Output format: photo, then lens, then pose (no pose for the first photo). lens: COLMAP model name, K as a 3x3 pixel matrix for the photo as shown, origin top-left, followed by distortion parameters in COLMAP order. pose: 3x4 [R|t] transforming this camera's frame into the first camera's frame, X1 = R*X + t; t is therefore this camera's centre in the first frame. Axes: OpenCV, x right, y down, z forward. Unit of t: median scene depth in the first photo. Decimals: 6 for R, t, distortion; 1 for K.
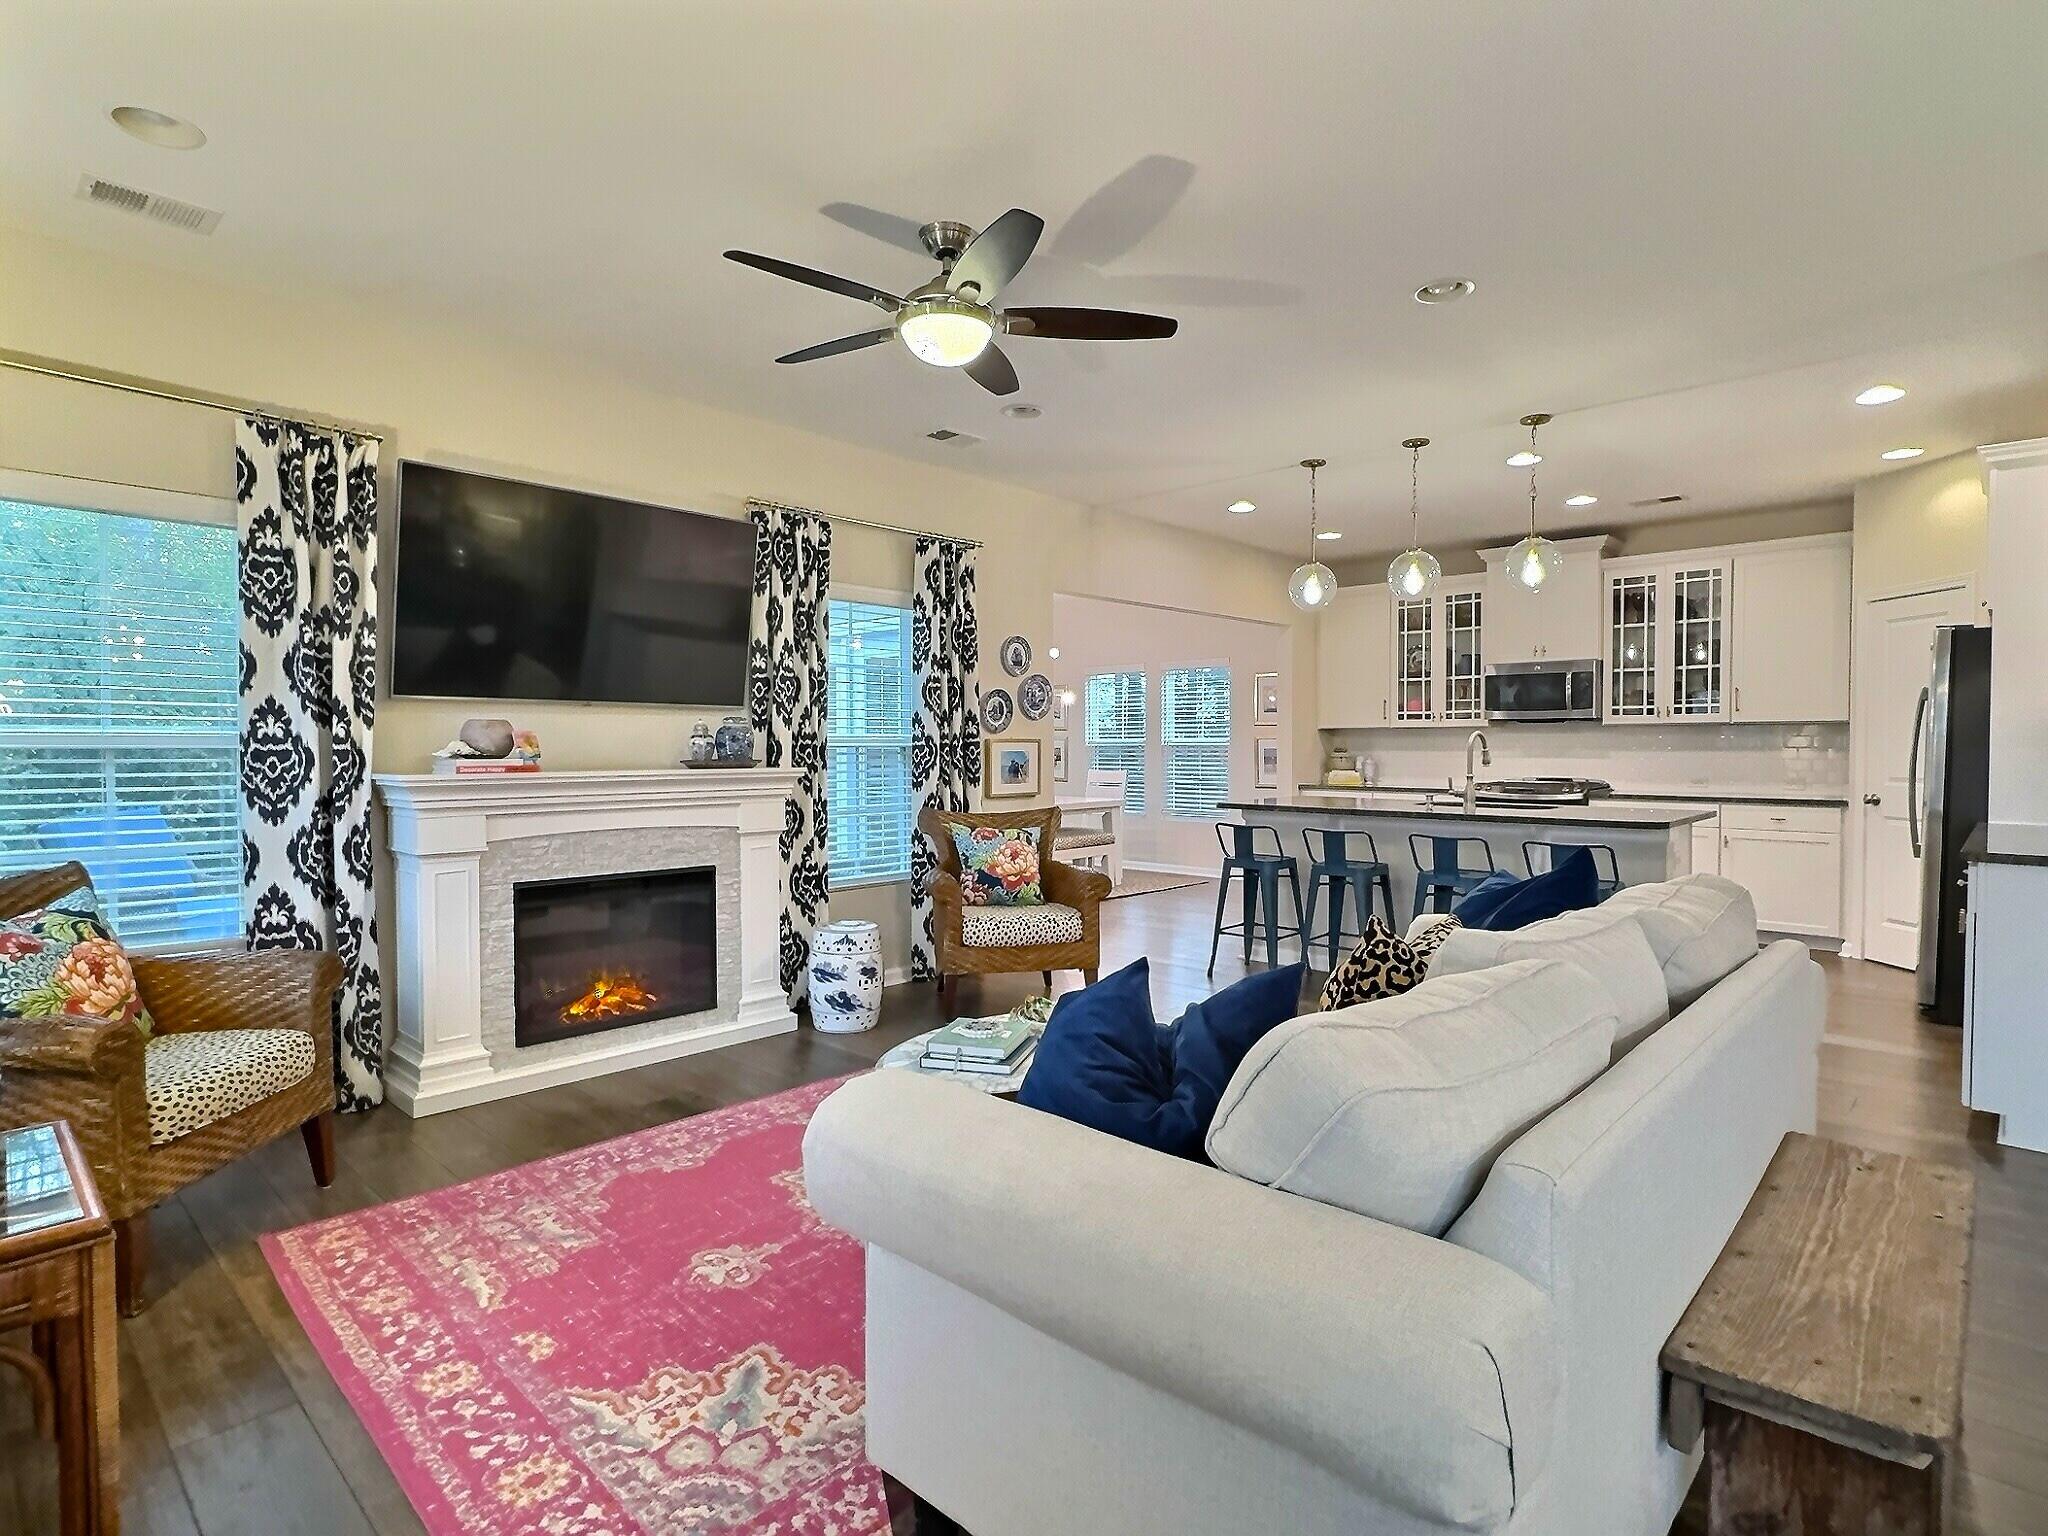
lens RADIAL K [[1058.6, 0, 1023.1], [0, 1058.6, 769.4], [0, 0, 1]] dist [-0.005009, 0.002707]
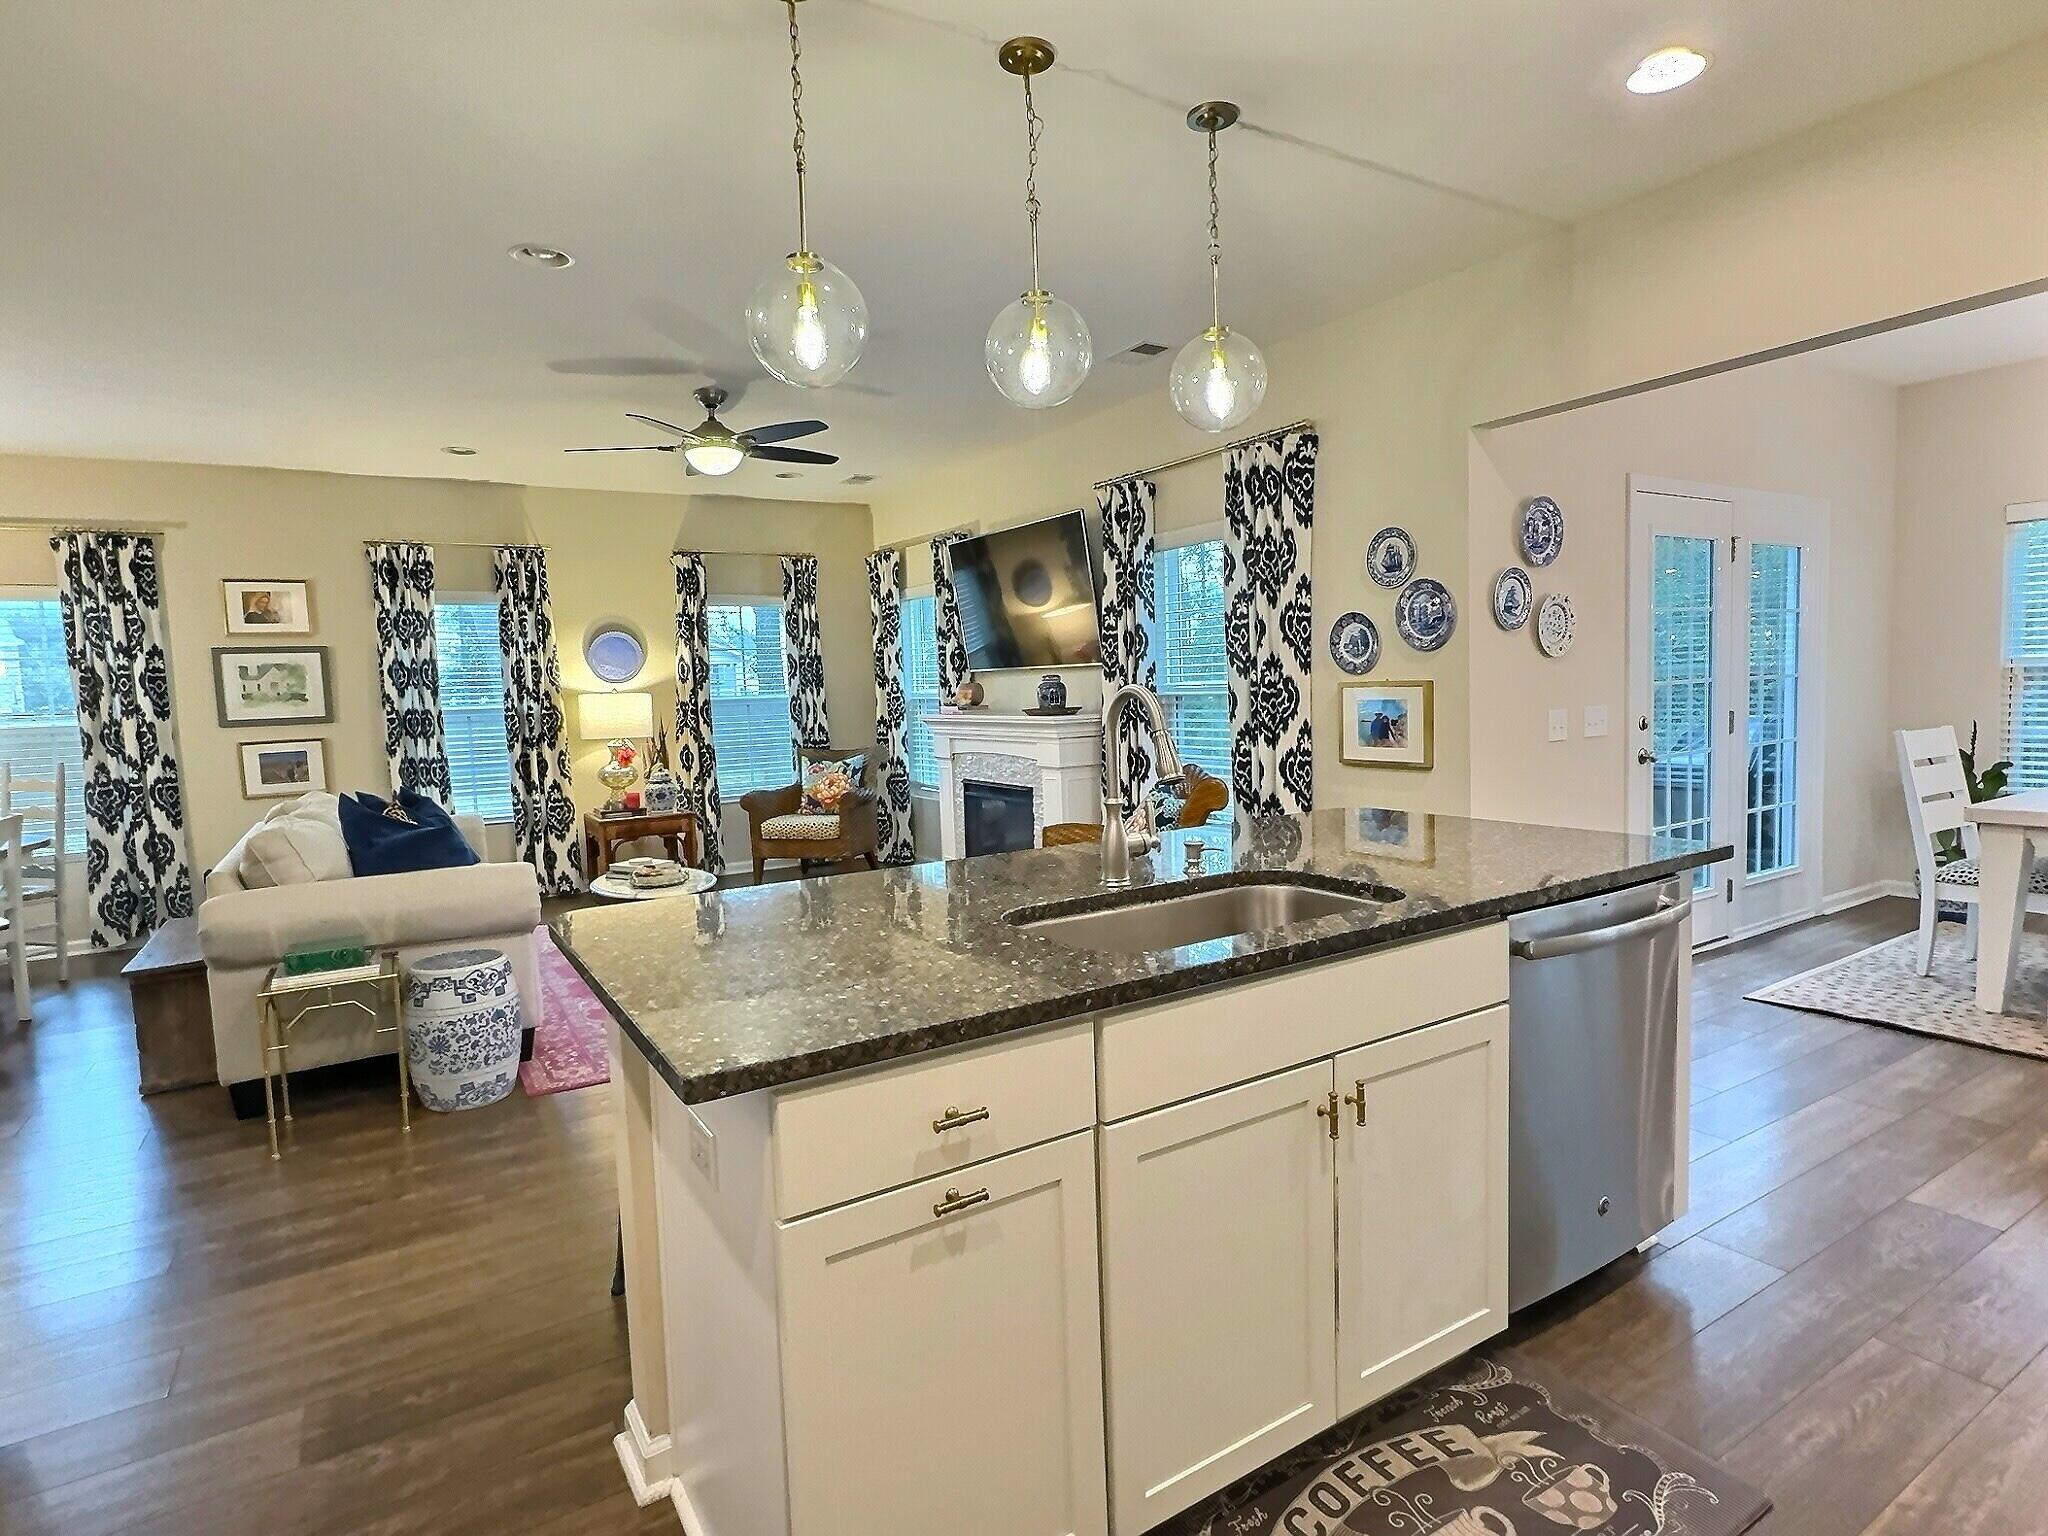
lens RADIAL K [[1058.6, 0, 1020.6], [0, 1058.6, 773.1], [0, 0, 1]] dist [-0.005009, 0.002707]
pose [[-0.259626, 0.091332, -0.961381, 0.854520], [0.013047, 0.995759, 0.091075, -0.042591], [0.965621, 0.011102, -0.259716, 1.143309]]
